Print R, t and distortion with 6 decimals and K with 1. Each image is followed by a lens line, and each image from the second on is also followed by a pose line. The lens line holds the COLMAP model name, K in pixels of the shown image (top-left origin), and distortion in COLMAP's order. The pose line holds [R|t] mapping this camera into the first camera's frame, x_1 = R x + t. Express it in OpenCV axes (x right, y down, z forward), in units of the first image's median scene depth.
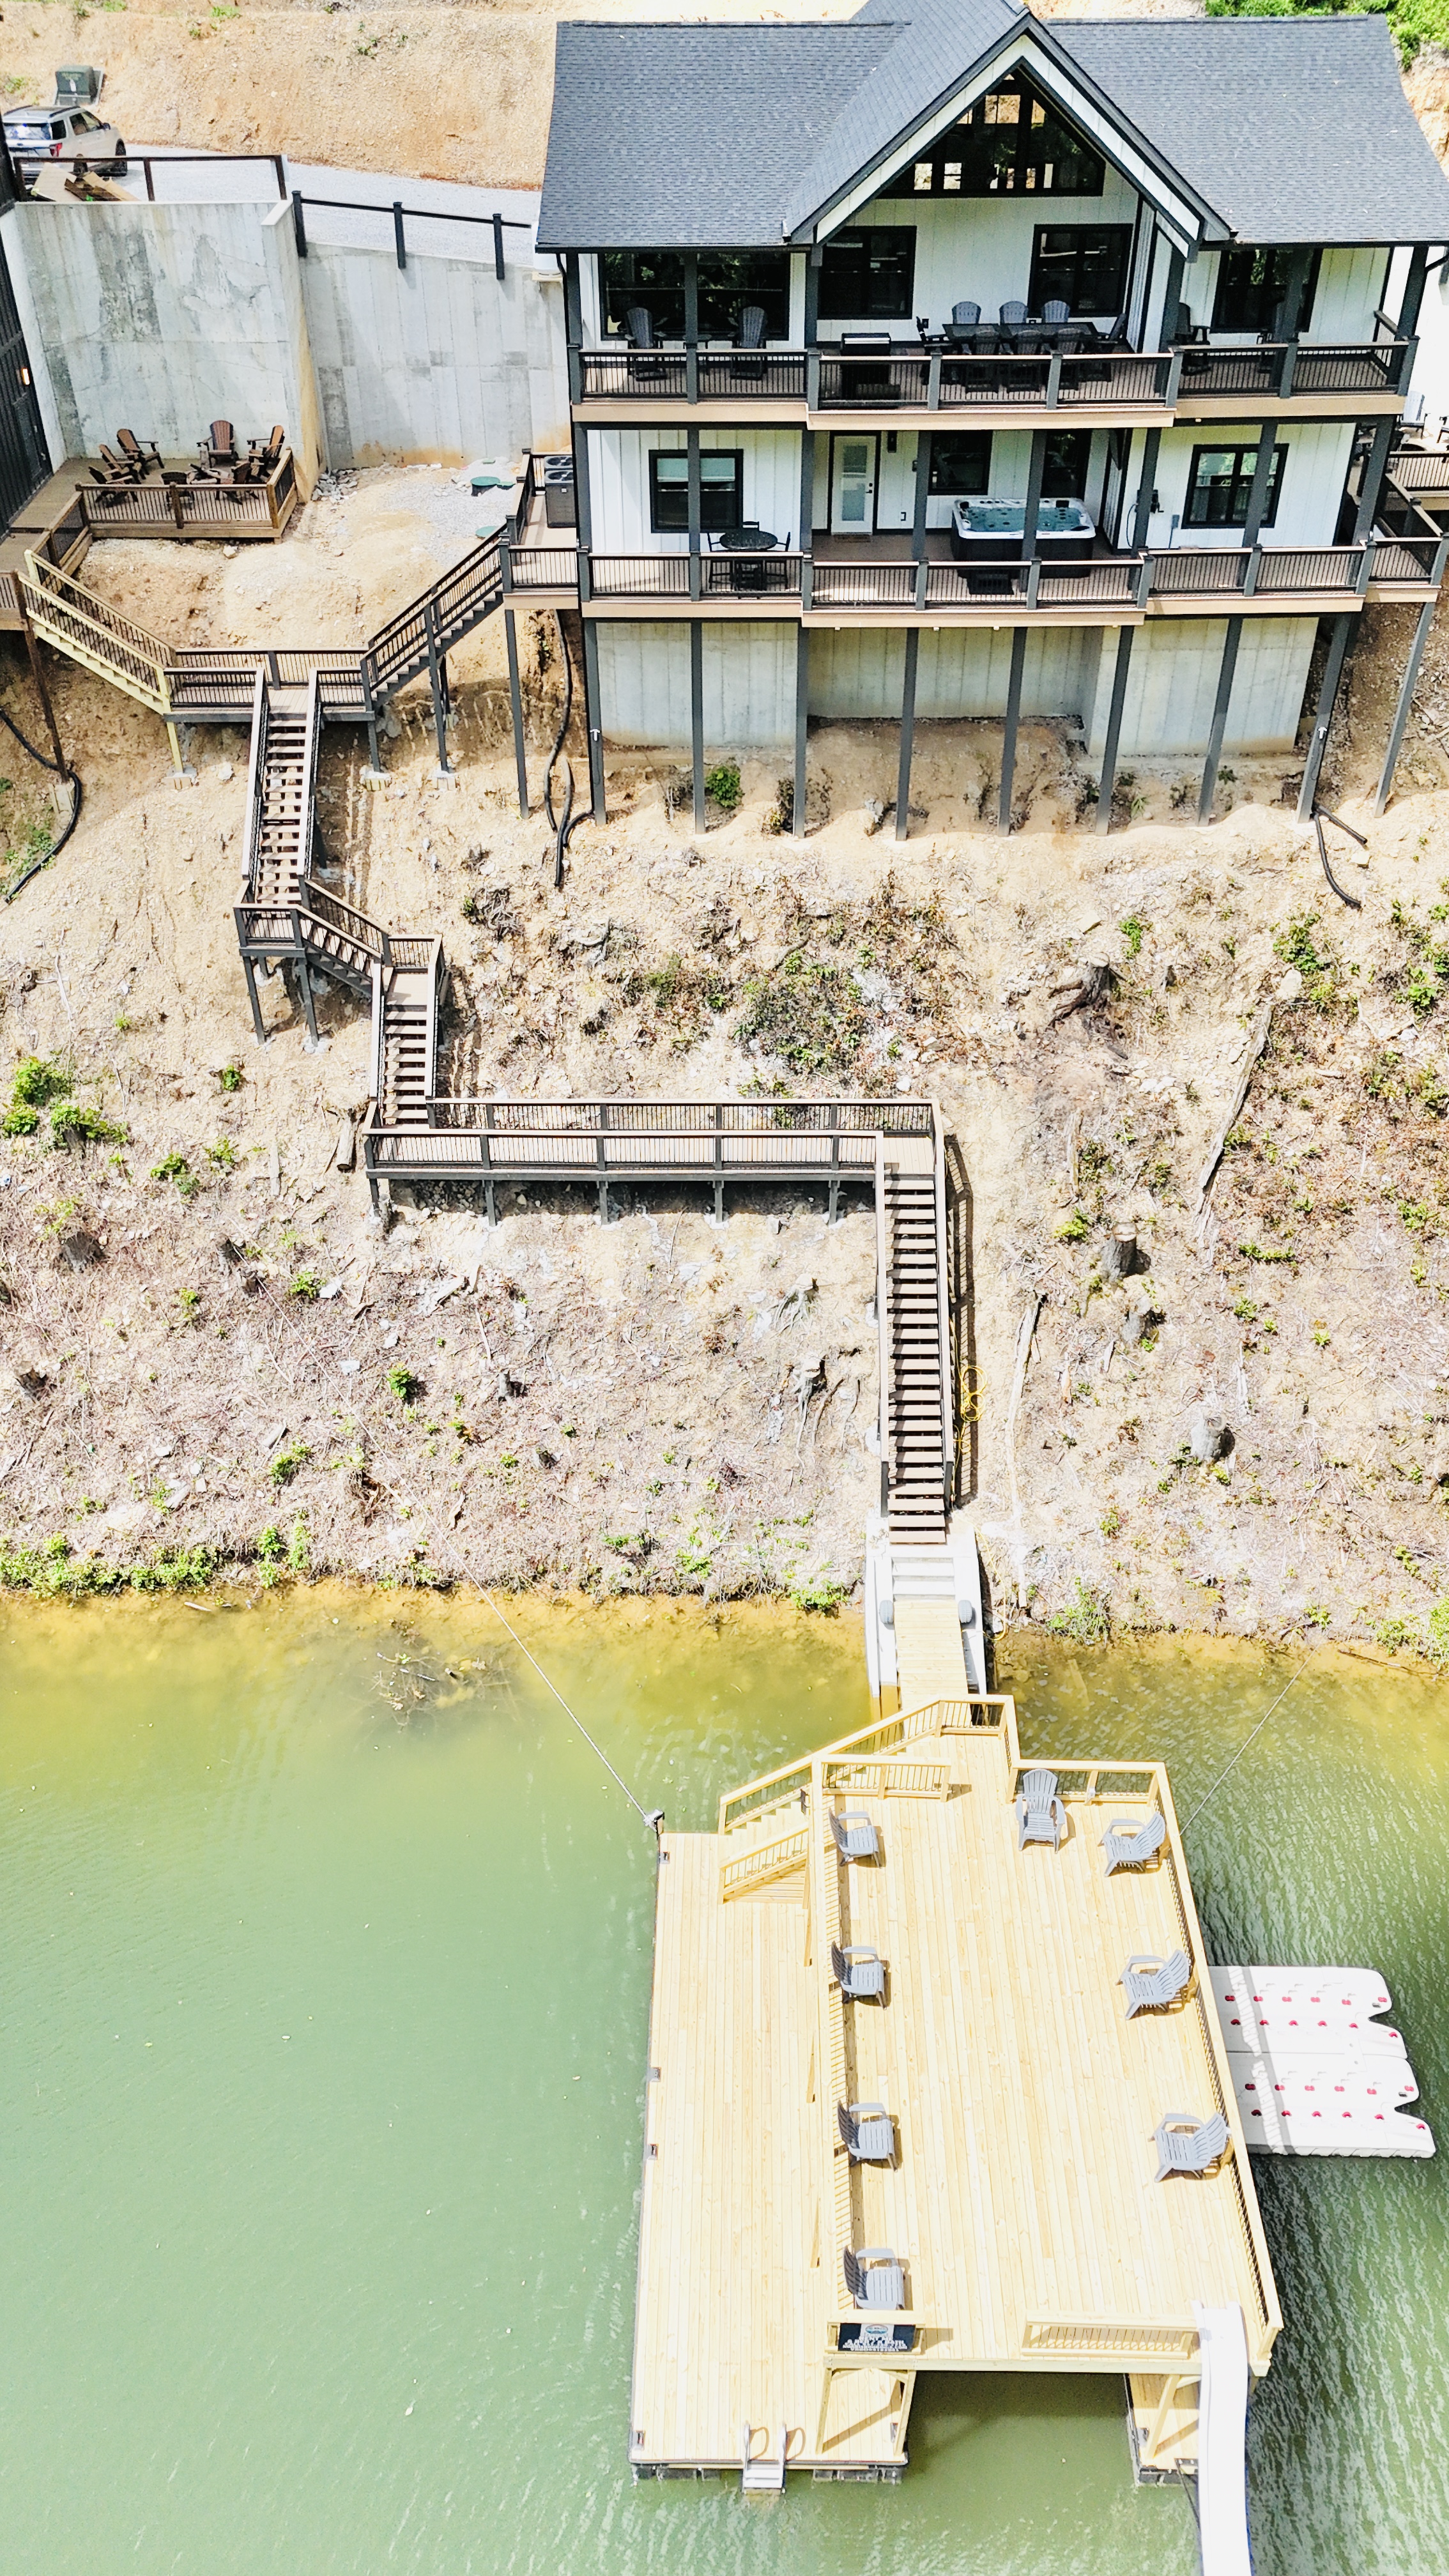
lens RADIAL K [[1892.9, 0, 720.4], [0, 1892.9, 1296.3], [0, 0, 1]] dist [0.078860, -0.061459]
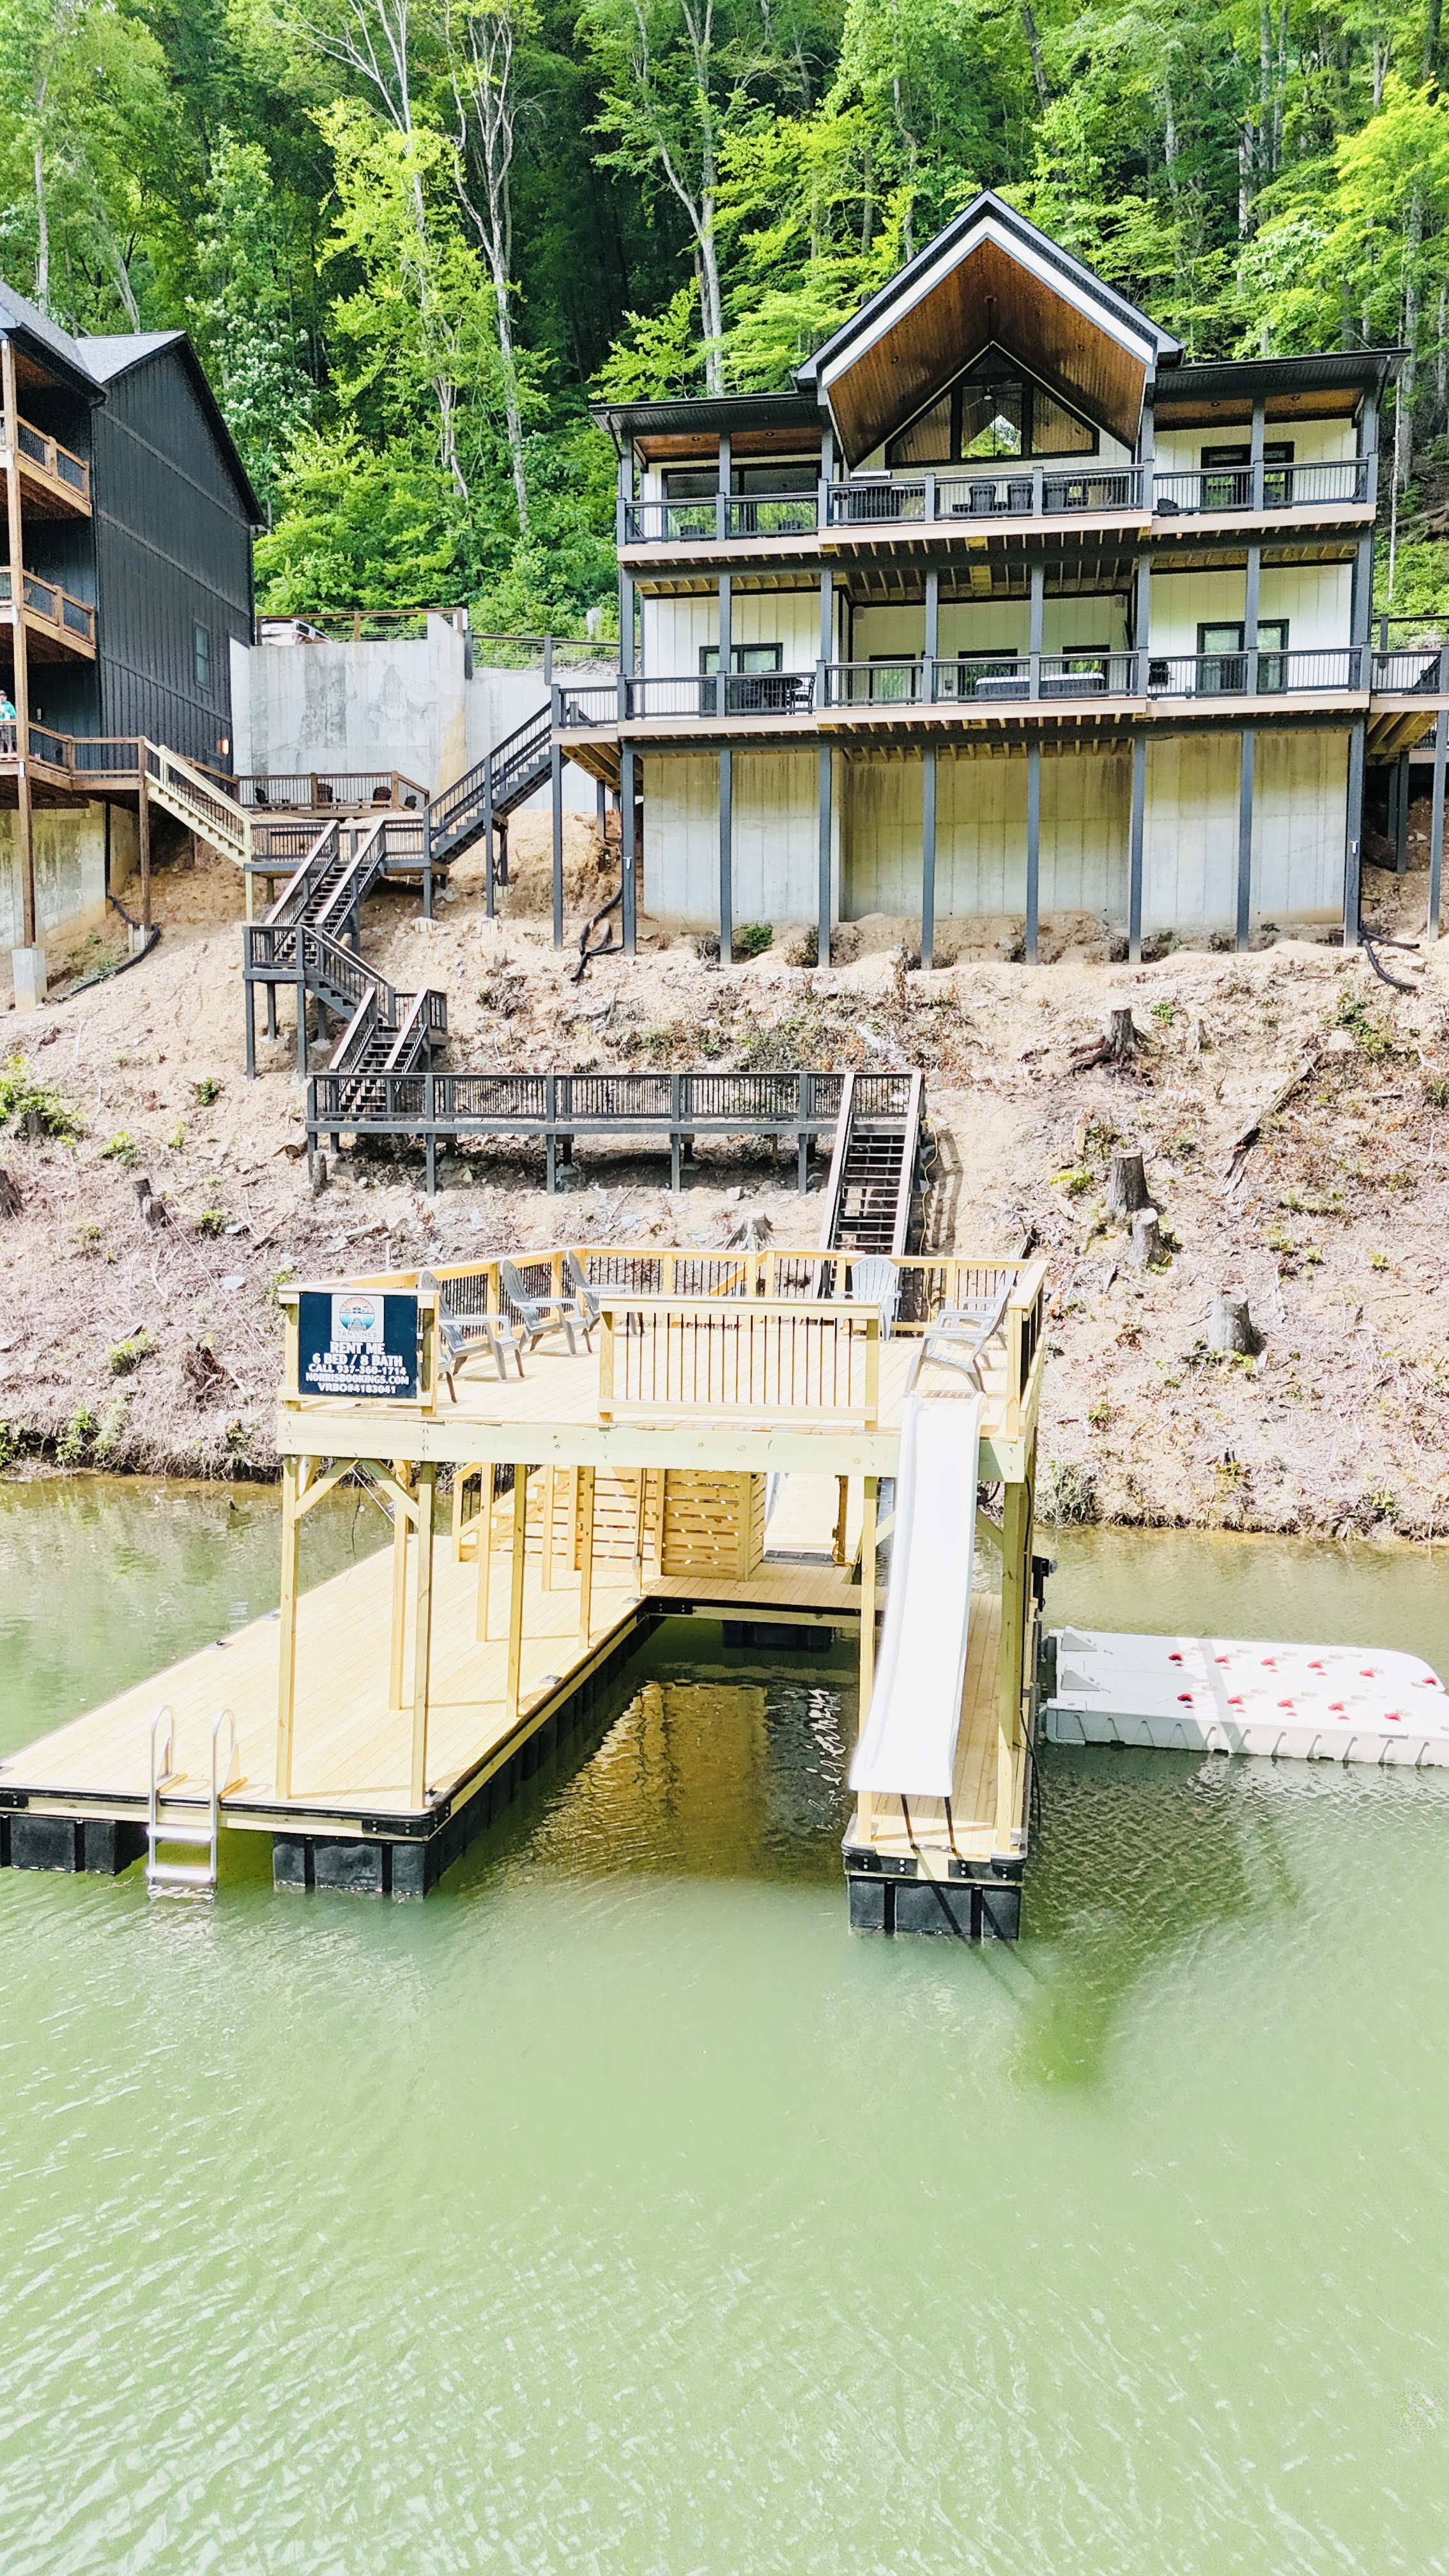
lens RADIAL K [[1892.9, 0, 721.6], [0, 1892.9, 1293.7], [0, 0, 1]] dist [0.078860, -0.061459]
pose [[0.985936, 0.021364, -0.165753, 0.165993], [-0.111225, 0.824136, -0.555364, 0.482115], [0.124738, 0.565989, 0.814921, 0.299088]]
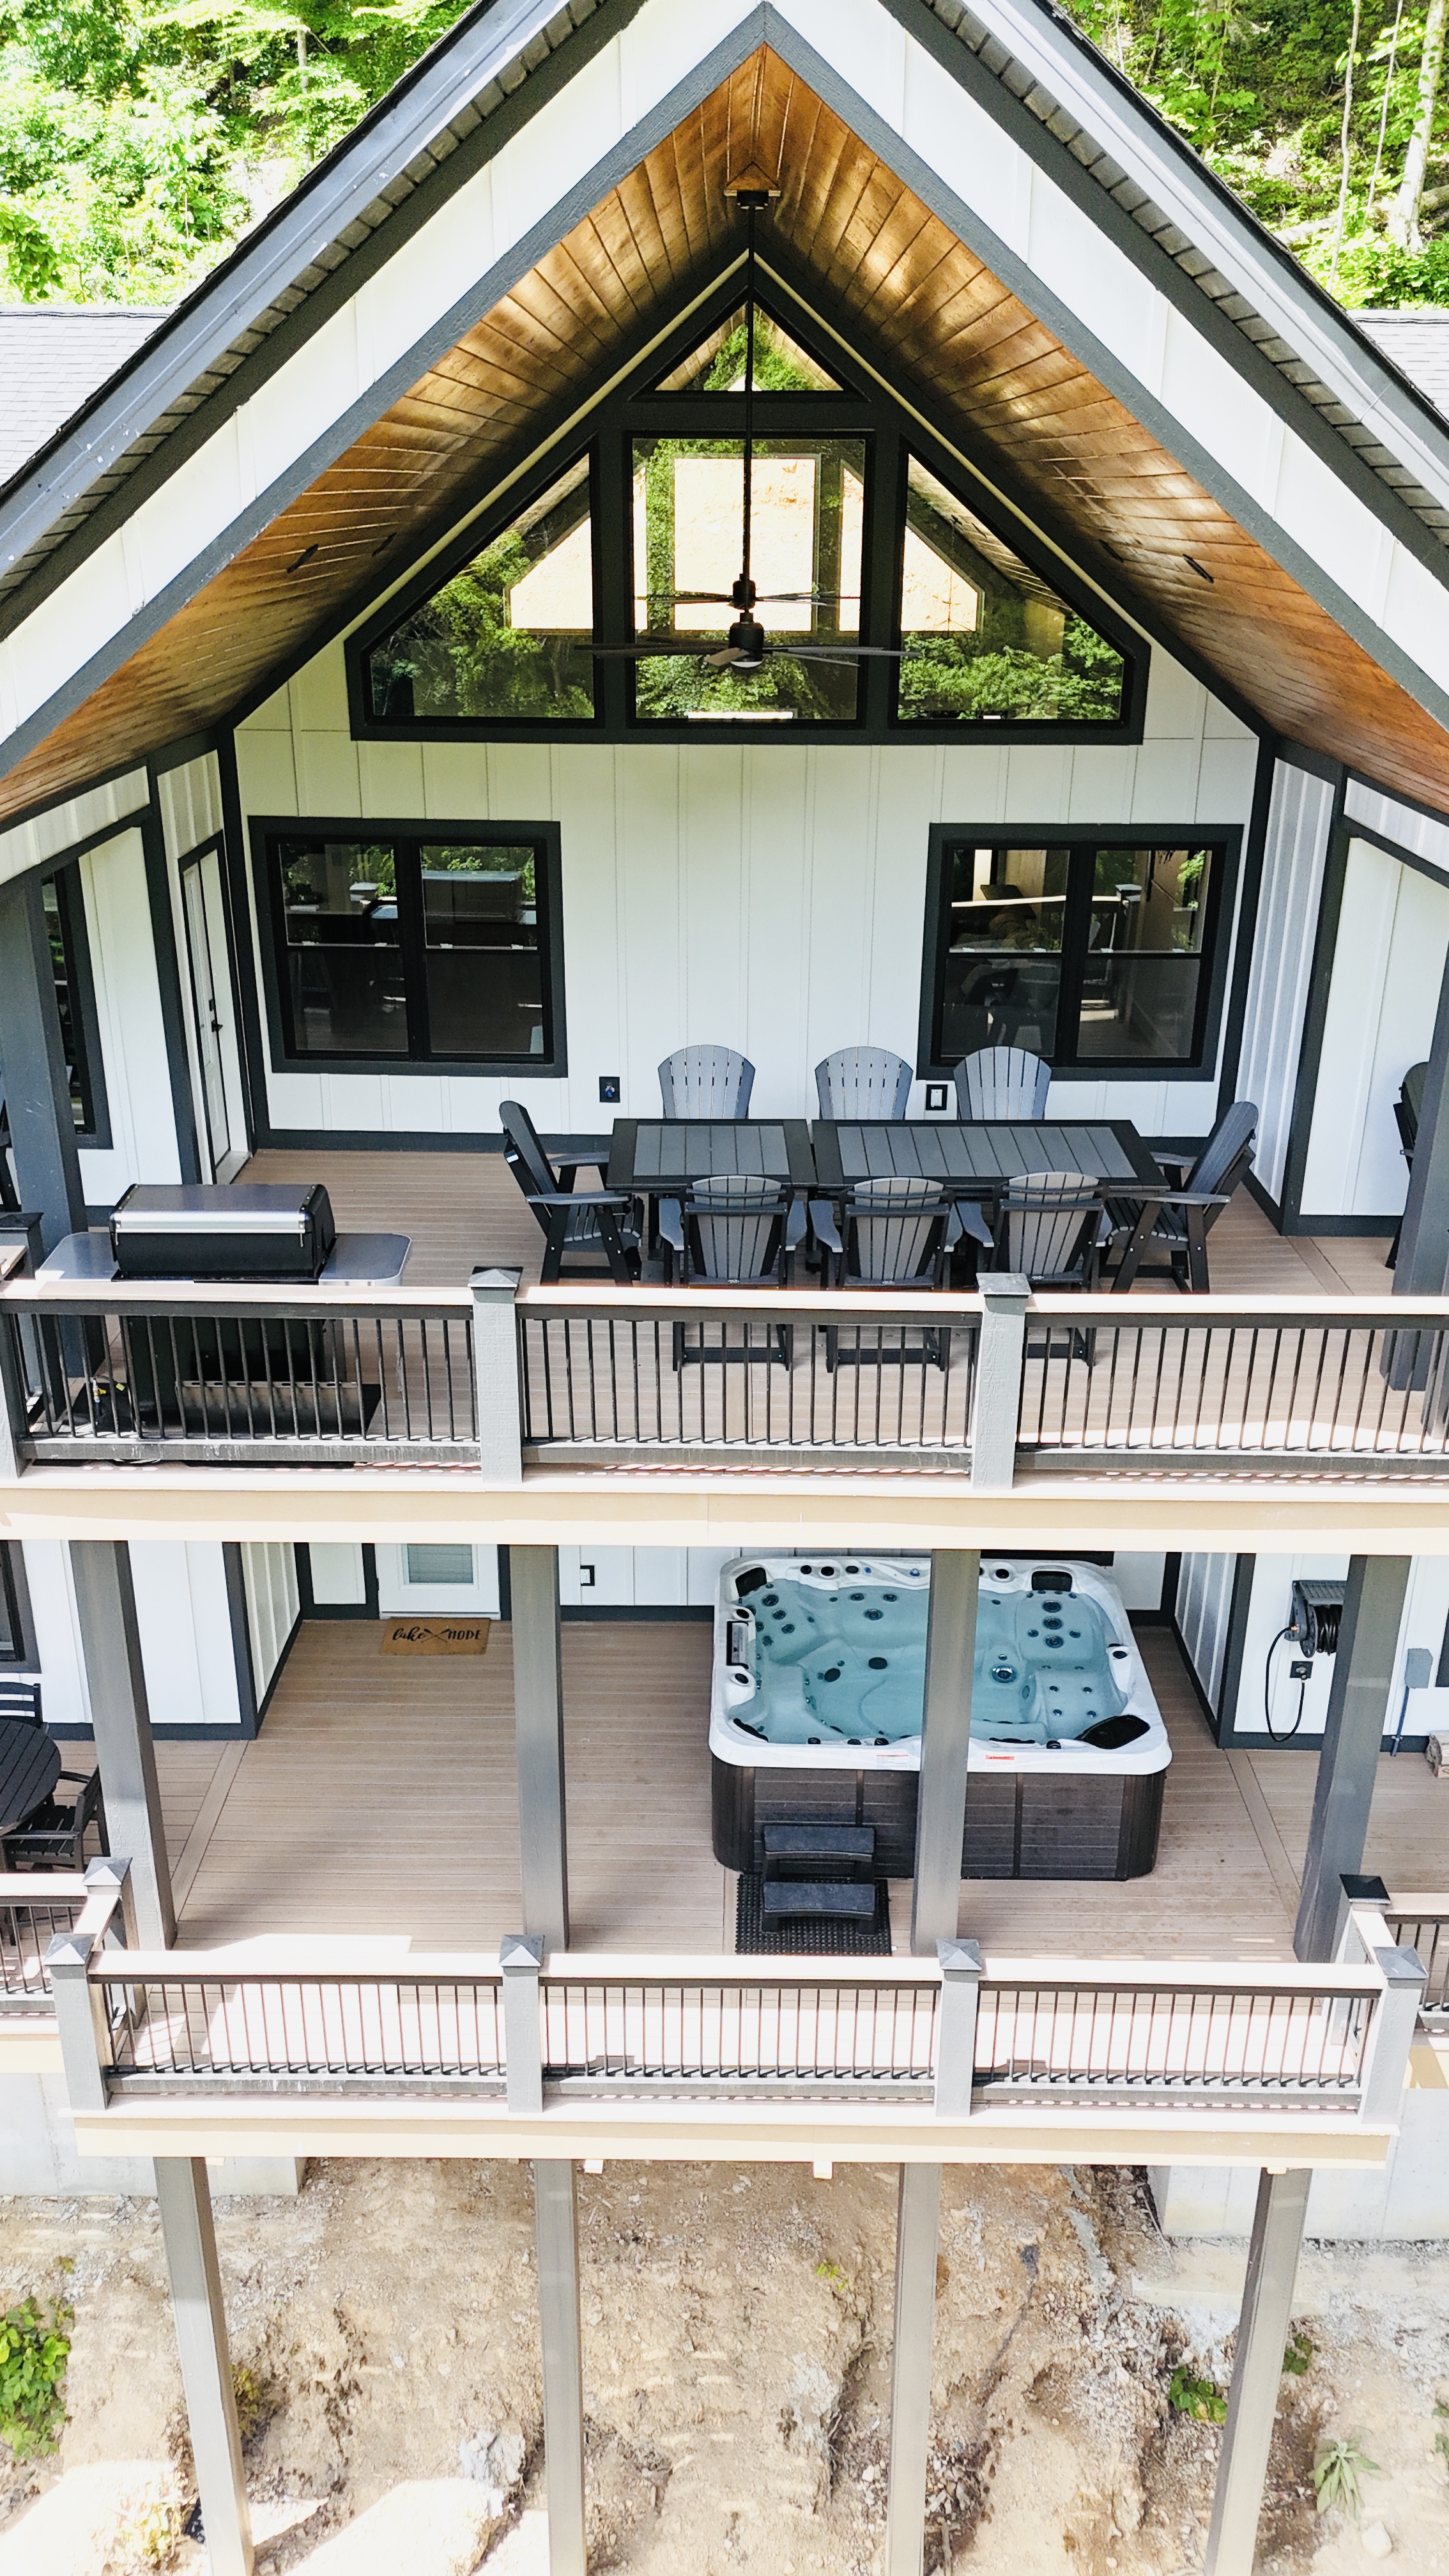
lens RADIAL K [[1892.9, 0, 726.9], [0, 1892.9, 1289.4], [0, 0, 1]] dist [0.078860, -0.061459]
pose [[0.999893, 0.014306, 0.002934, 0.123117], [-0.012900, 0.959409, -0.281722, -0.374568], [-0.006846, 0.281654, 0.959492, 0.686537]]
